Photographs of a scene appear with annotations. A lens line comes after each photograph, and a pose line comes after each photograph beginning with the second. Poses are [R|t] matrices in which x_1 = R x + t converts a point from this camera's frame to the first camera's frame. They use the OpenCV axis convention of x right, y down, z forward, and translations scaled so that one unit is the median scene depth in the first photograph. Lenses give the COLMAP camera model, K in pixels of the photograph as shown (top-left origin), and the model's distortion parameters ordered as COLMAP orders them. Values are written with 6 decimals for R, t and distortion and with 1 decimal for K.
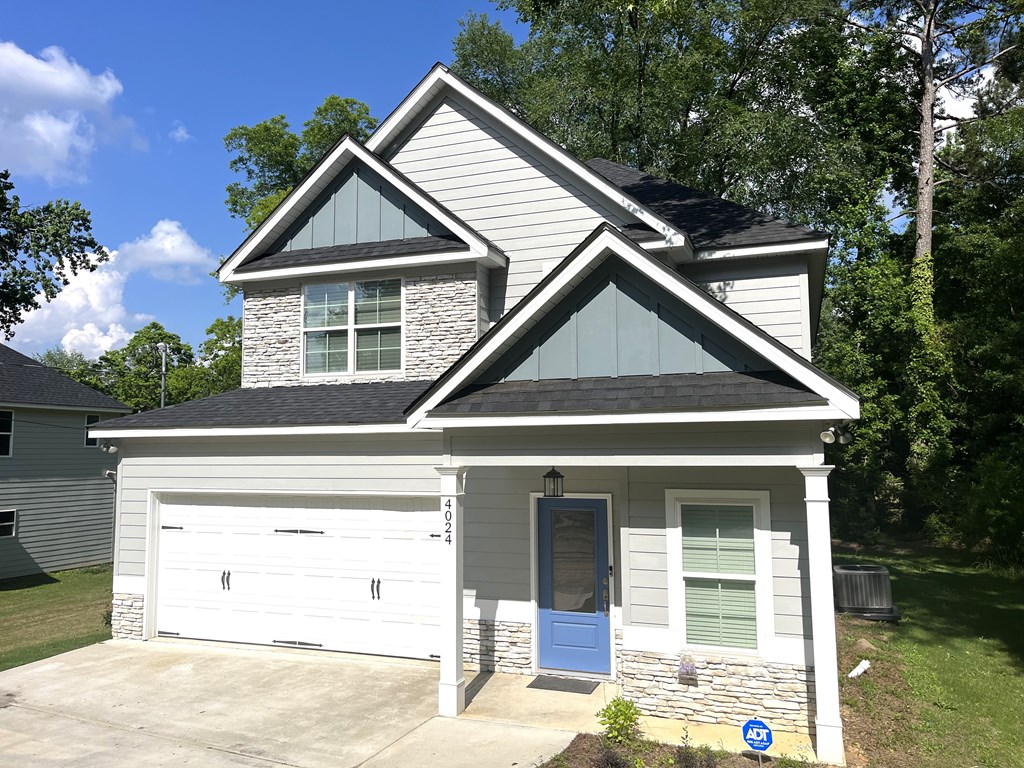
lens RADIAL K [[784.7, 0, 511.1], [0, 784.7, 377.8], [0, 0, 1]] dist [0.003299, -0.007988]
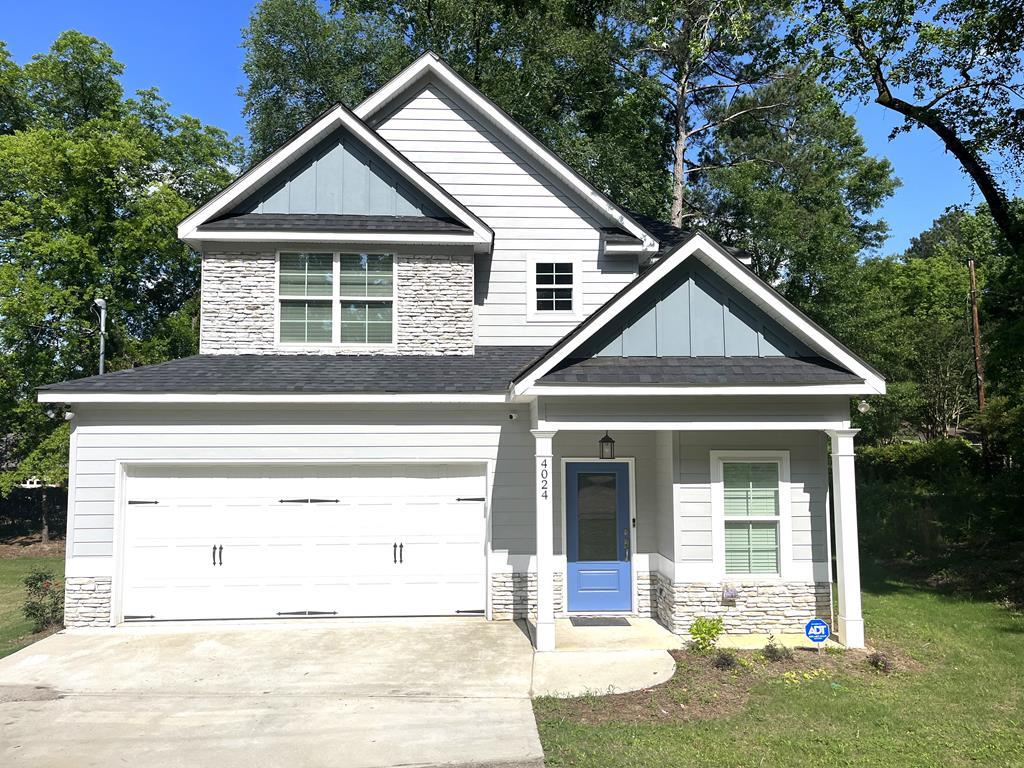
lens RADIAL K [[784.7, 0, 505.0], [0, 784.7, 387.8], [0, 0, 1]] dist [0.003299, -0.007988]
pose [[0.920046, 0.033669, 0.390361, -0.472709], [-0.040977, 0.999106, 0.010407, 0.035923], [-0.389662, -0.025571, 0.920603, -0.002658]]
